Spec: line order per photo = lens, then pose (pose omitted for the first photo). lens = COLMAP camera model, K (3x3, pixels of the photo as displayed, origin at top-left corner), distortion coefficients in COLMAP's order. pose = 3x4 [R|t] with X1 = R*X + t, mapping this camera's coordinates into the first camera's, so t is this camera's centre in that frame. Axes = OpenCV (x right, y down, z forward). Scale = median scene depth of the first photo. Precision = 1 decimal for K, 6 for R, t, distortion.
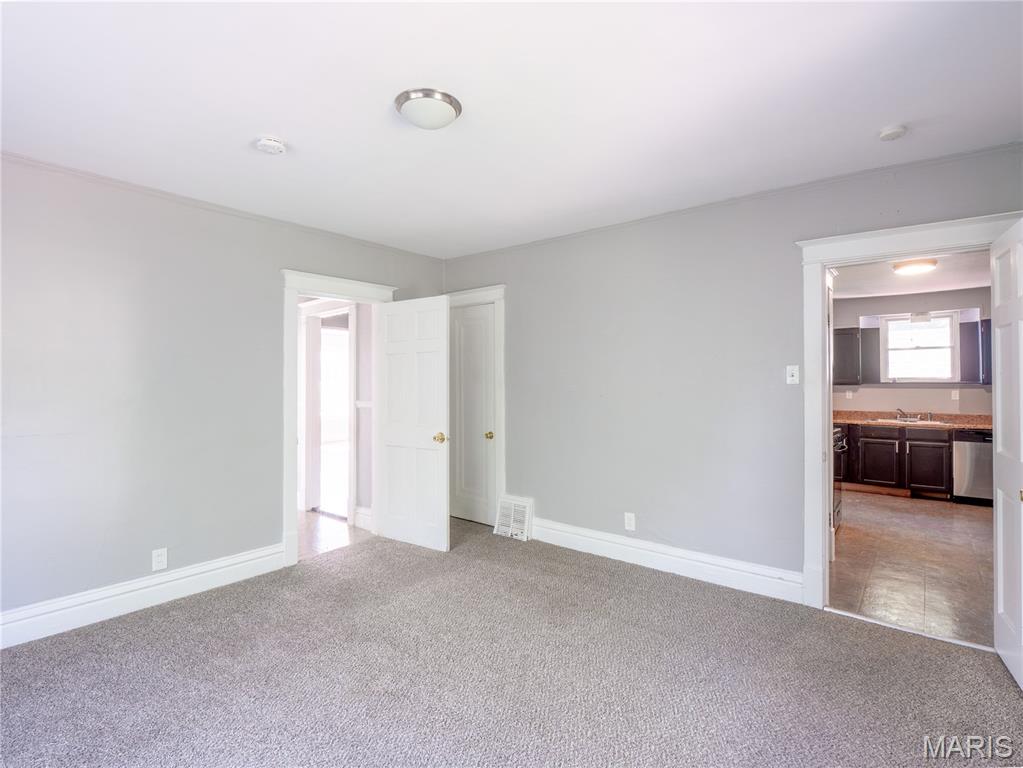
lens RADIAL K [[501.0, 0, 511.2], [0, 501.0, 386.4], [0, 0, 1]] dist [-0.010394, -0.002763]
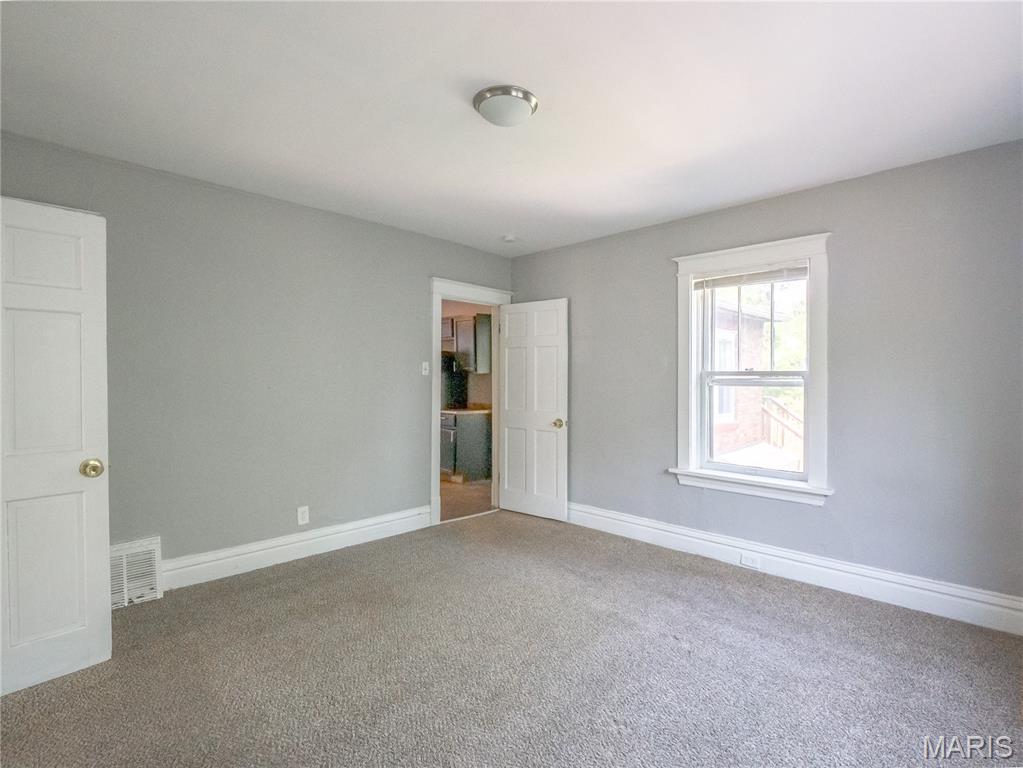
lens RADIAL K [[501.0, 0, 513.9], [0, 501.0, 383.7], [0, 0, 1]] dist [-0.010394, -0.002763]
pose [[0.103502, -0.019752, 0.994433, -0.968681], [-0.007157, 0.999762, 0.020603, -0.013448], [-0.994603, -0.009250, 0.103336, 0.698939]]
